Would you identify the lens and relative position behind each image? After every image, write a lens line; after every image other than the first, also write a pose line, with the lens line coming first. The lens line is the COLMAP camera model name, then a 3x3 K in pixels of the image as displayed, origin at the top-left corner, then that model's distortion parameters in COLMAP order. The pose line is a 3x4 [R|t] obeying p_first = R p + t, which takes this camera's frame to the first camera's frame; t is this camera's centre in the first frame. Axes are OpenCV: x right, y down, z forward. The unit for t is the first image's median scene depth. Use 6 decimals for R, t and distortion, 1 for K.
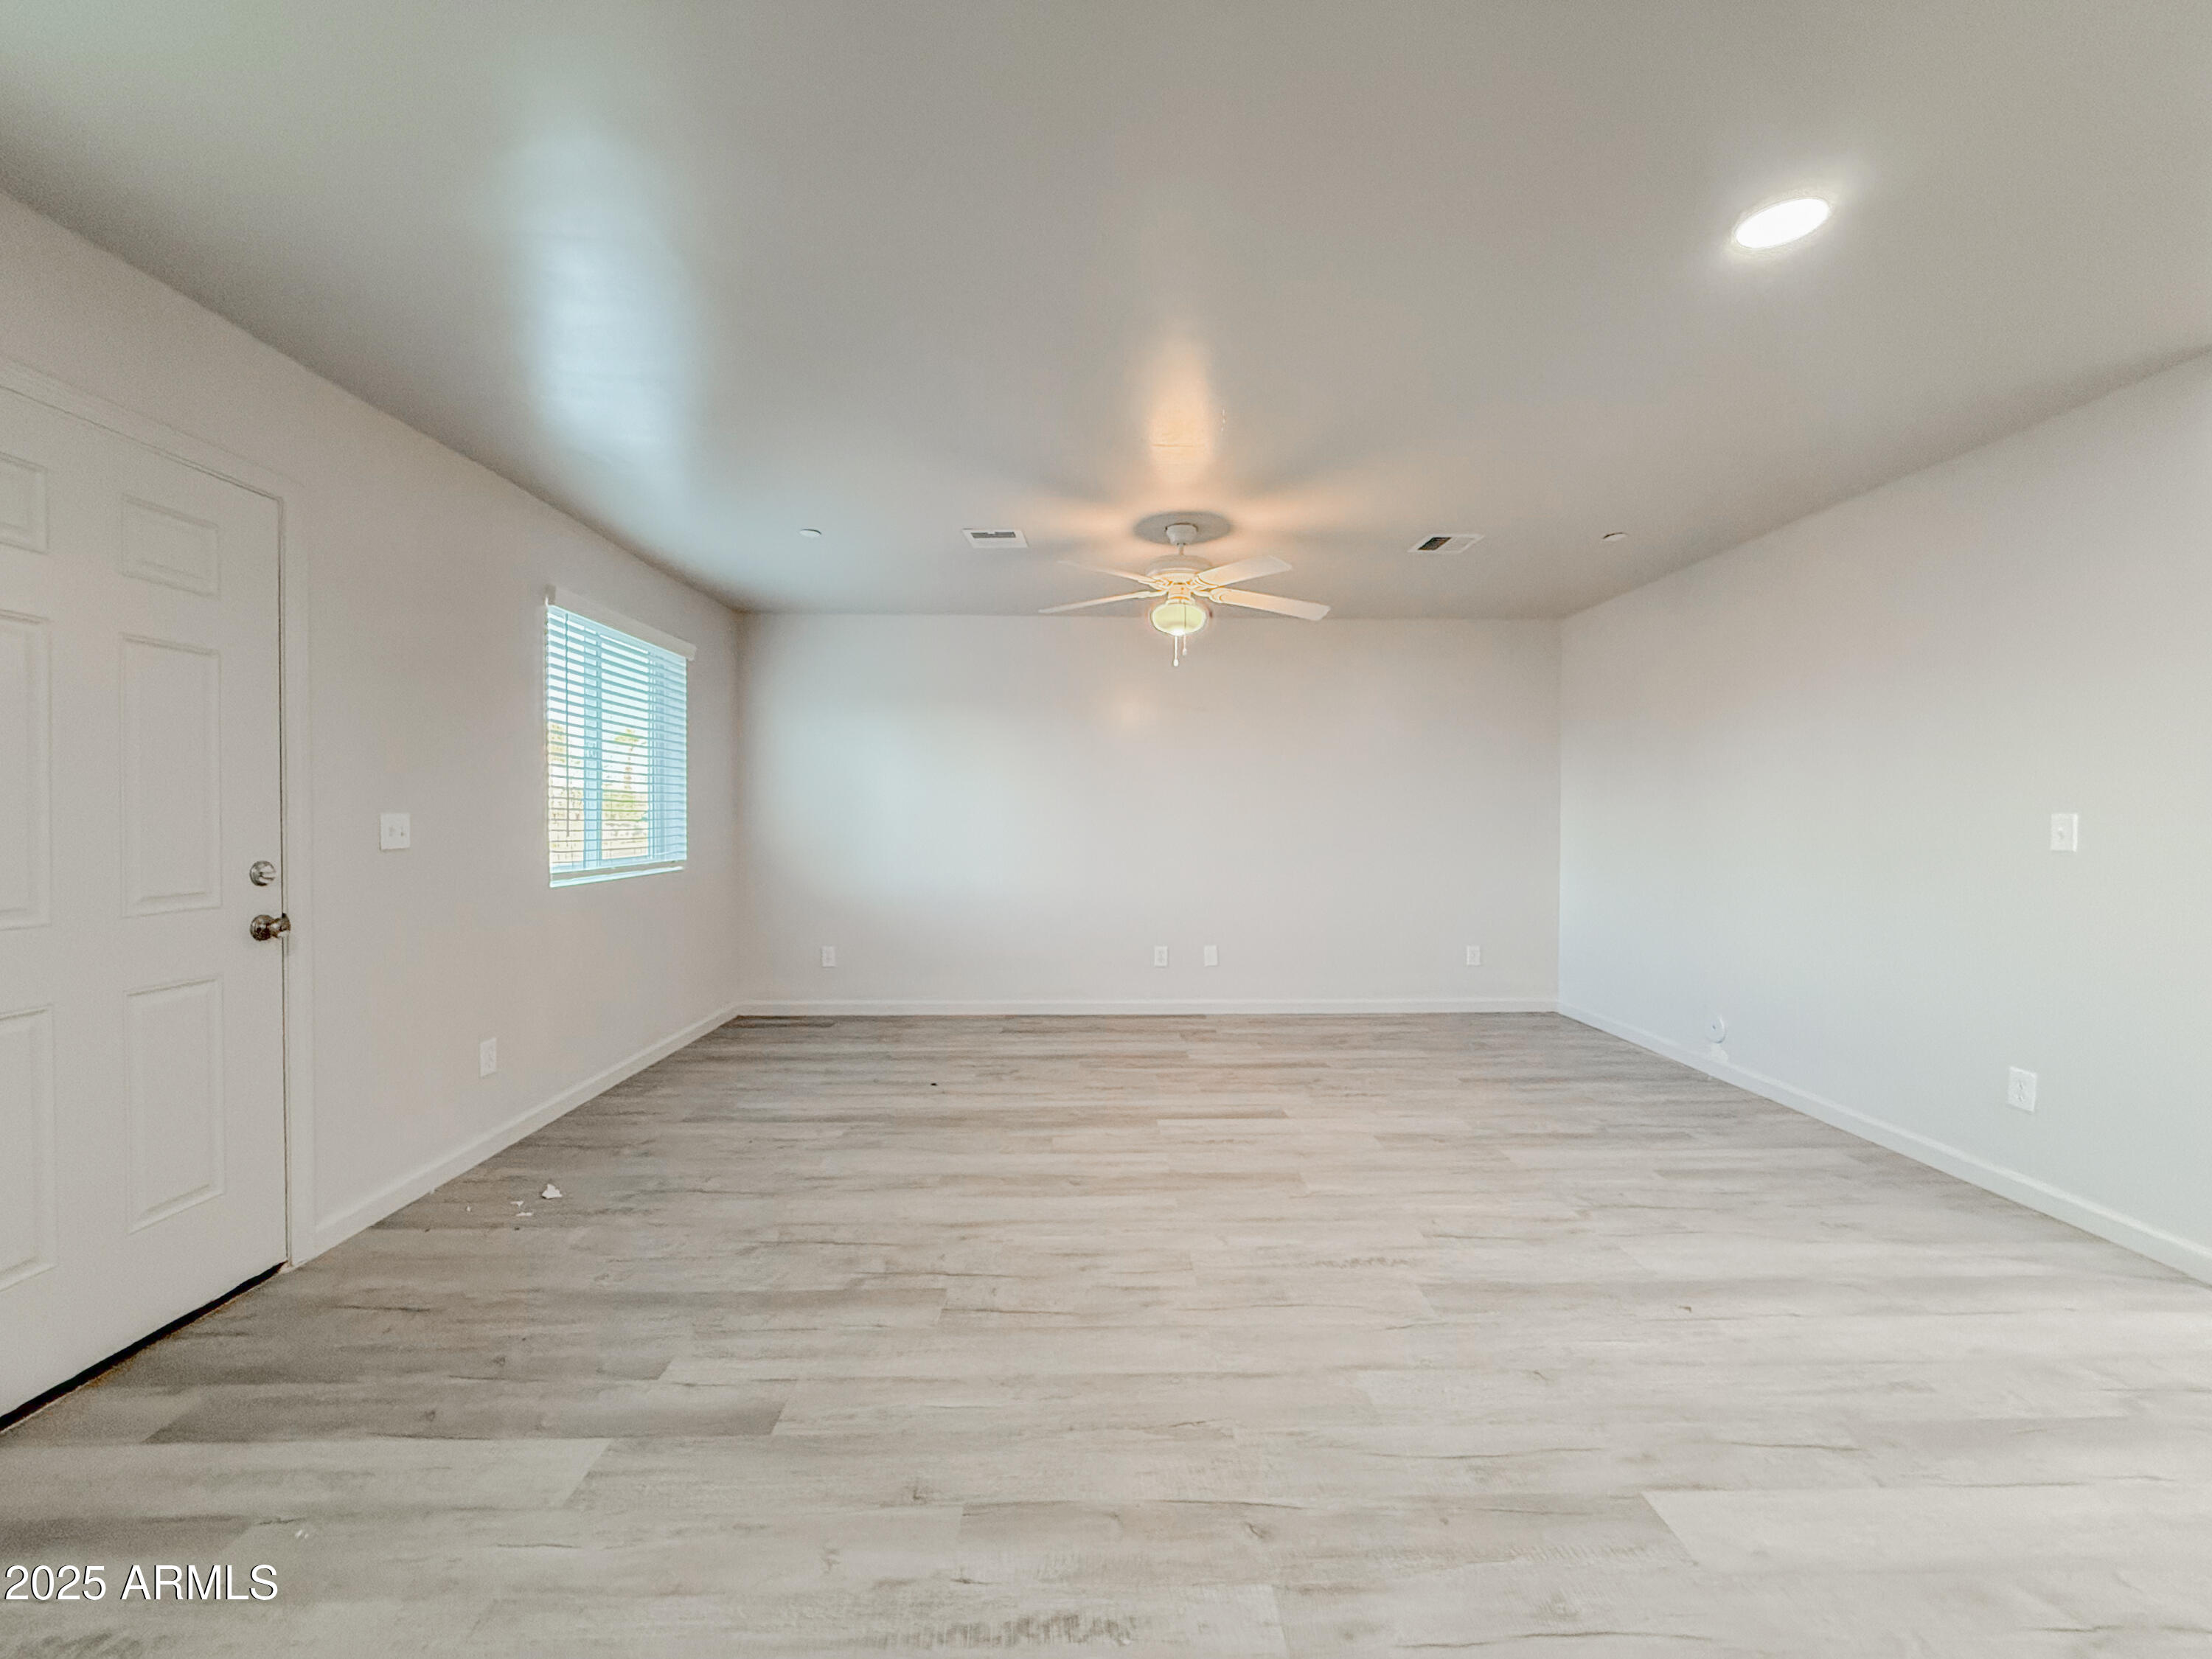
lens RADIAL K [[882.0, 0, 1101.0], [0, 882.0, 833.7], [0, 0, 1]] dist [0.000036, 0.000506]
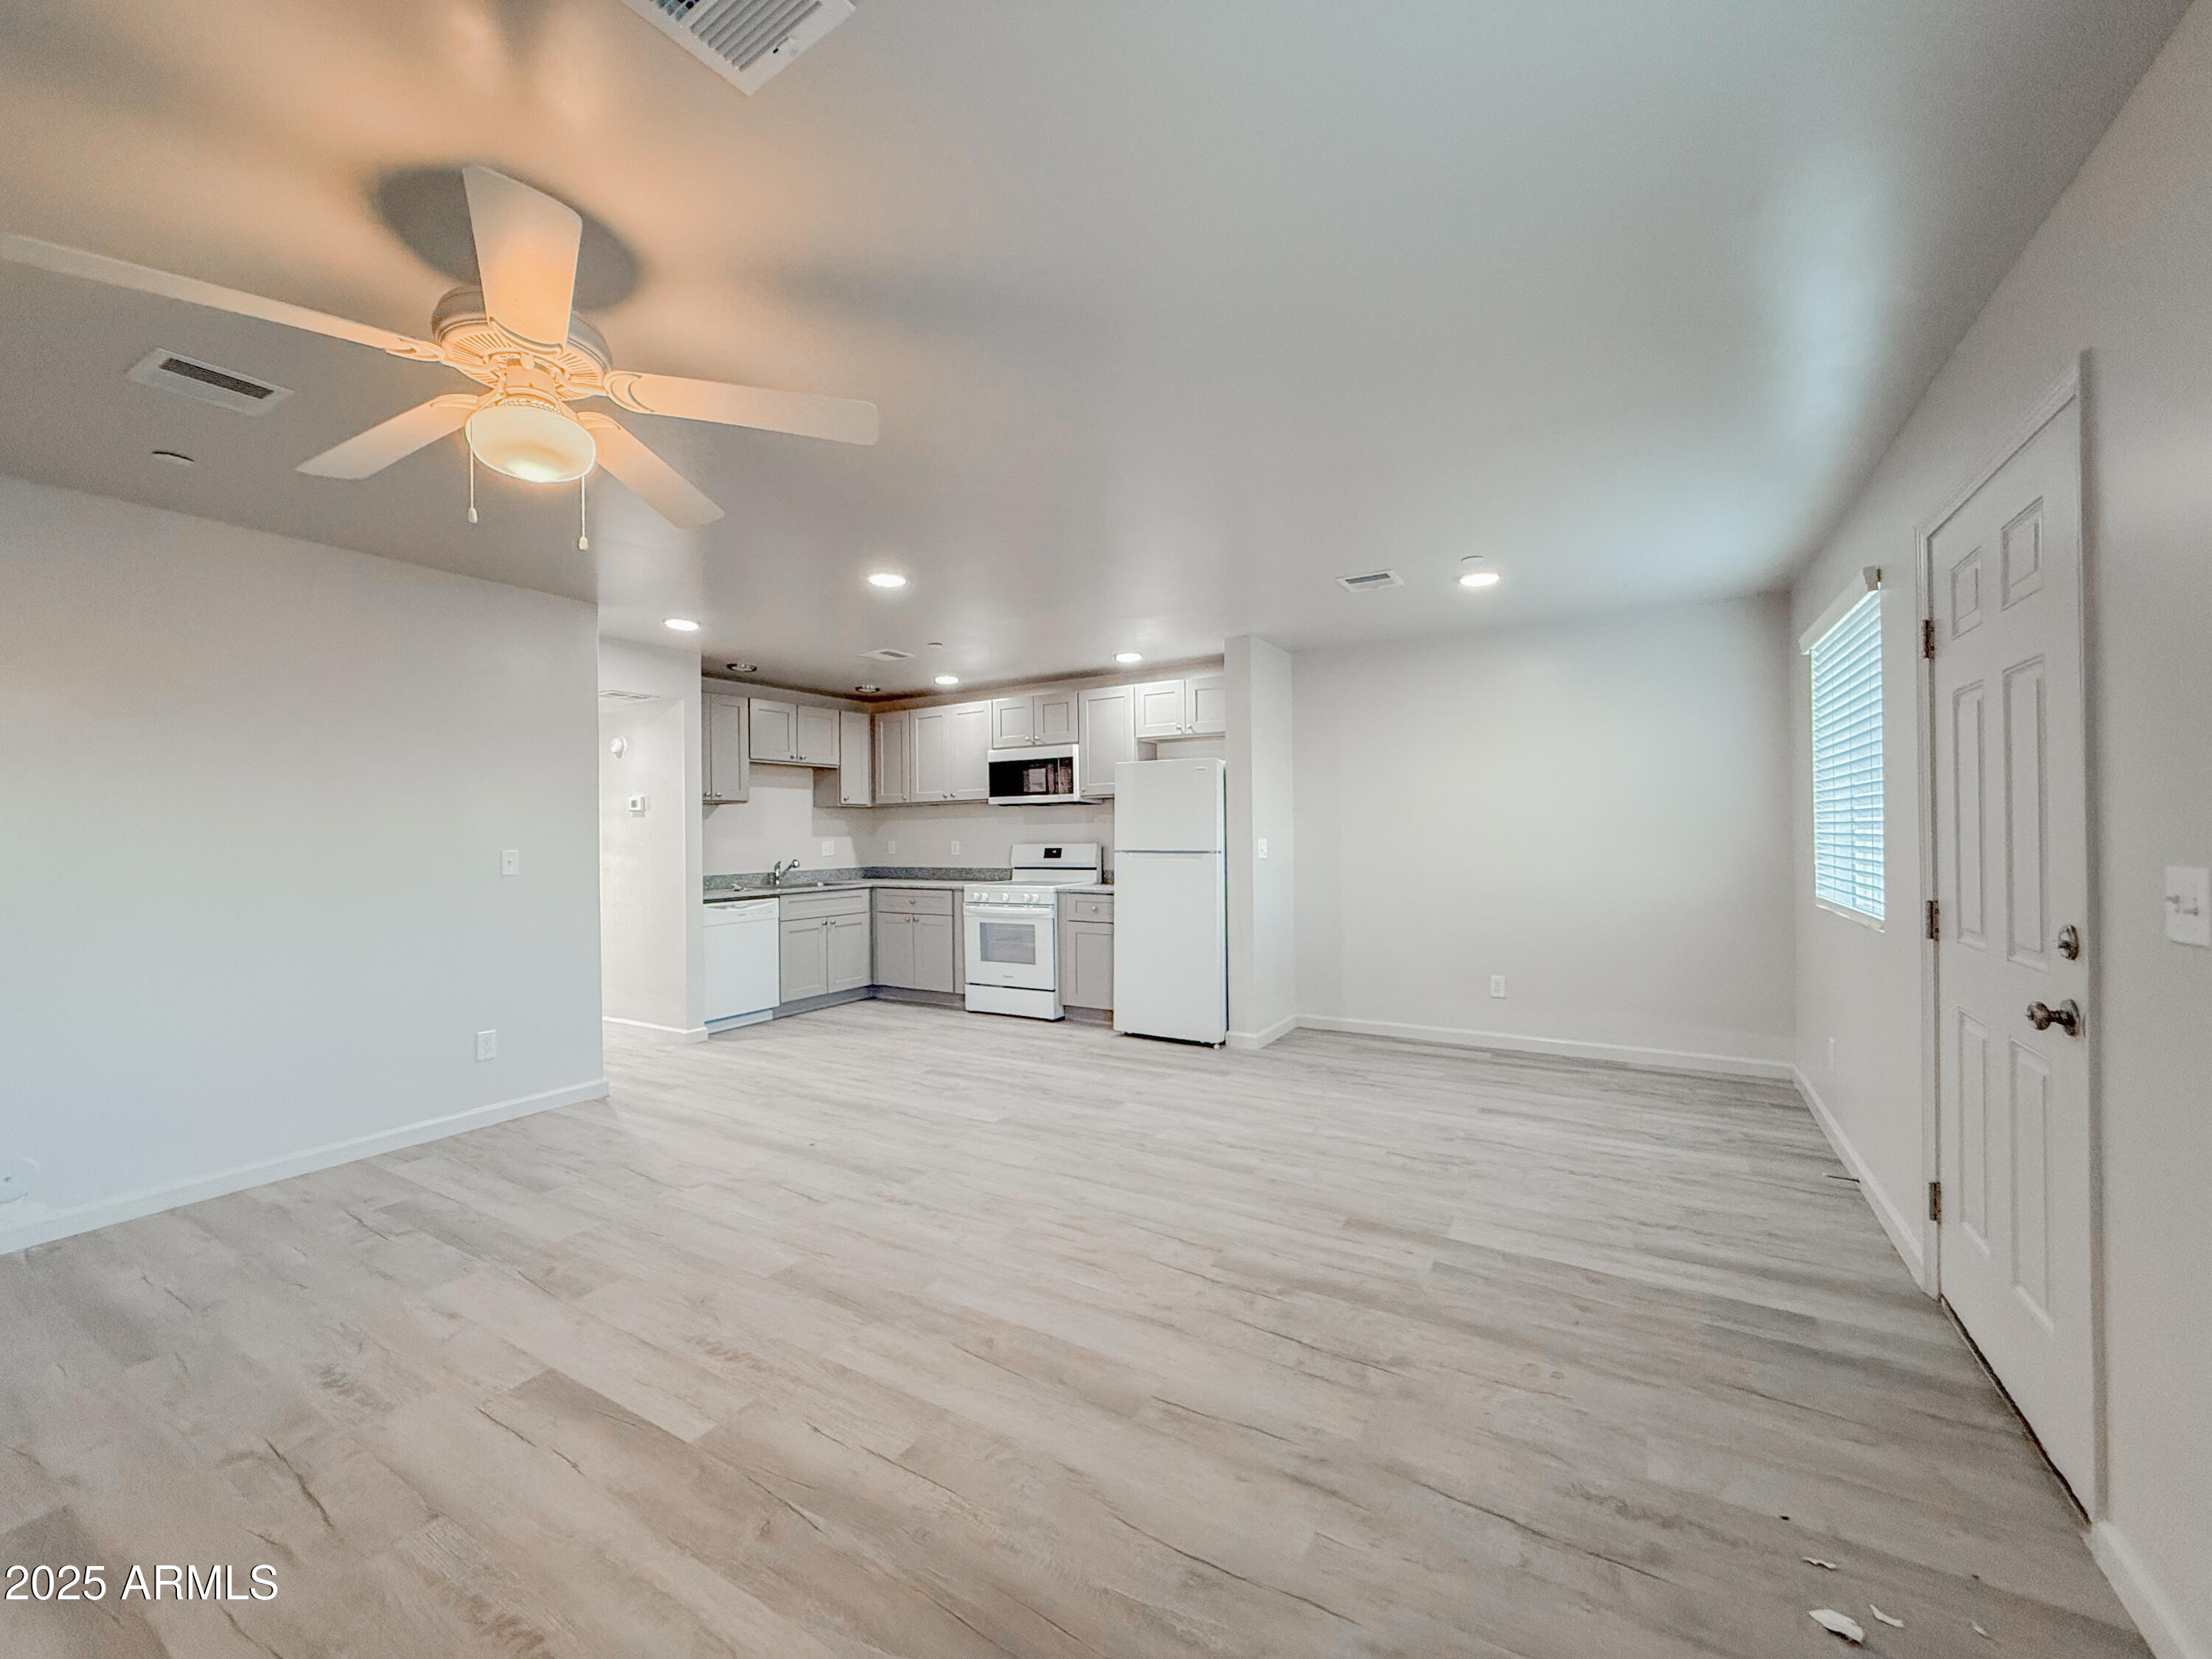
lens RADIAL K [[882.0, 0, 1105.7], [0, 882.0, 830.0], [0, 0, 1]] dist [0.000036, 0.000506]
pose [[-0.850102, 0.007361, 0.526566, -0.578067], [0.020233, 0.999621, 0.018691, -0.065112], [-0.526229, 0.026543, -0.849929, 1.759933]]
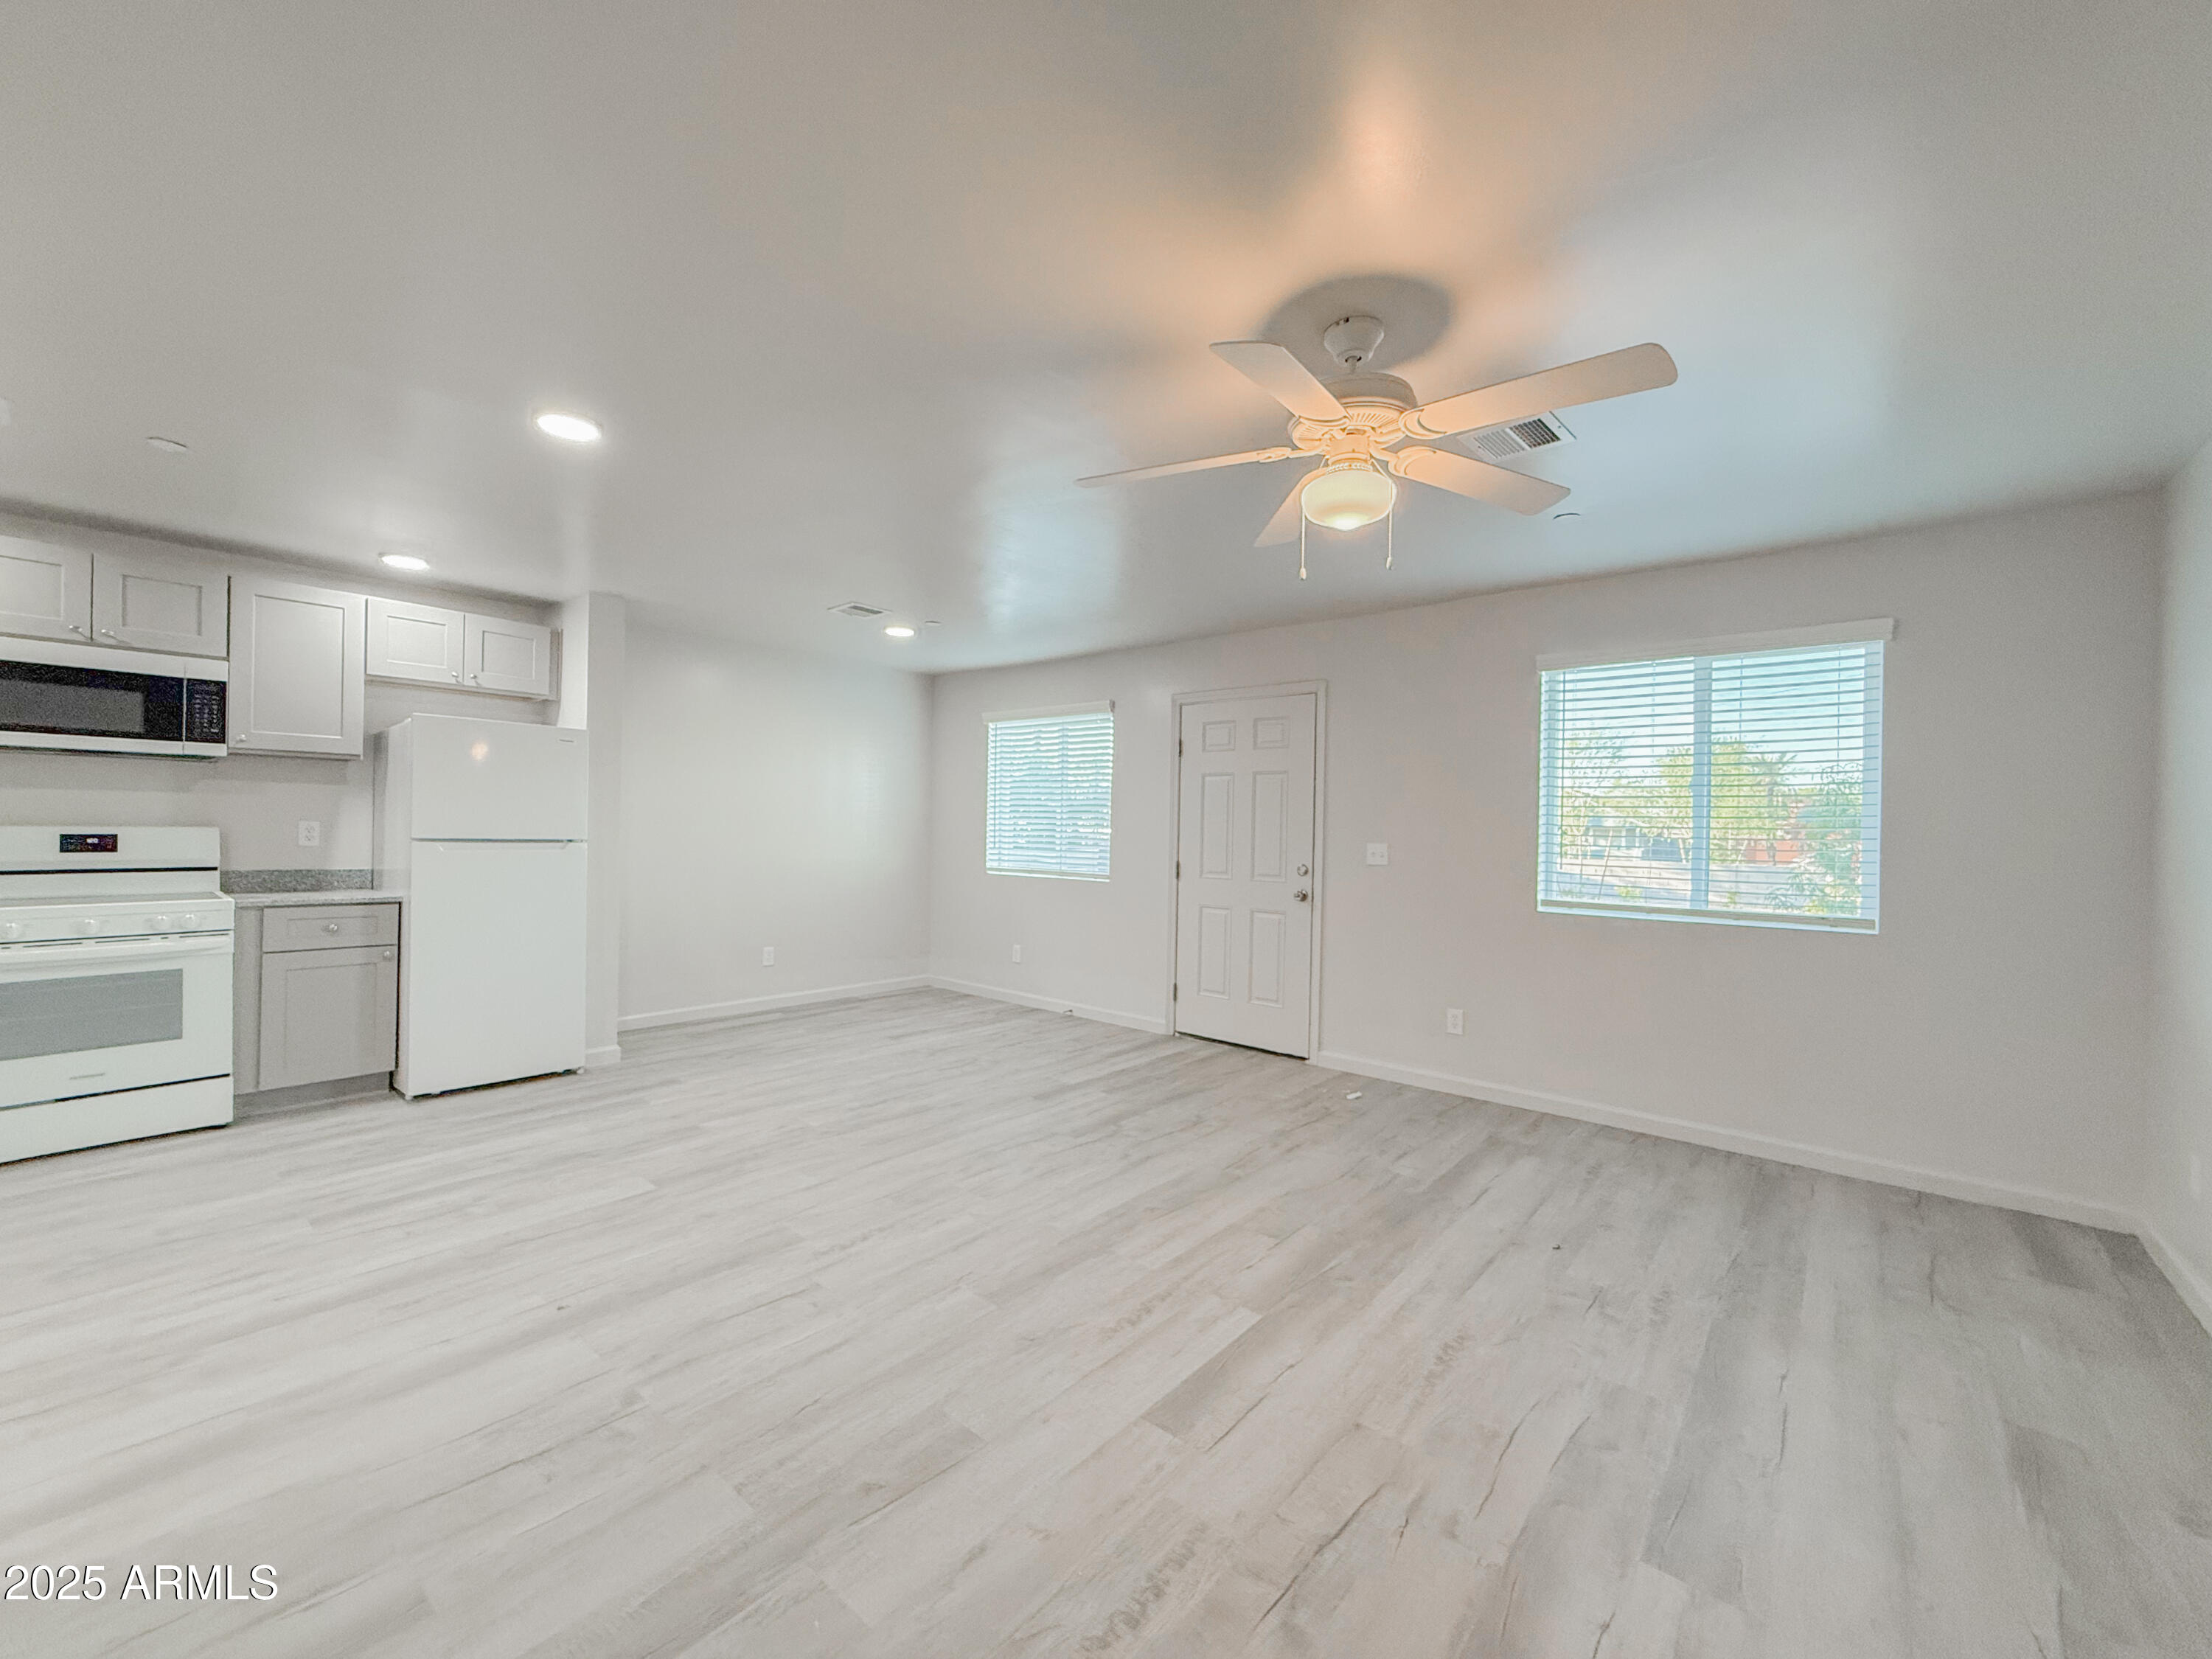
lens RADIAL K [[882.0, 0, 1097.2], [0, 882.0, 834.5], [0, 0, 1]] dist [0.000036, 0.000506]
pose [[-0.665073, -0.010938, -0.746698, 0.857142], [-0.037735, 0.999108, 0.018974, -0.054371], [0.745824, 0.040796, -0.664893, 1.785948]]
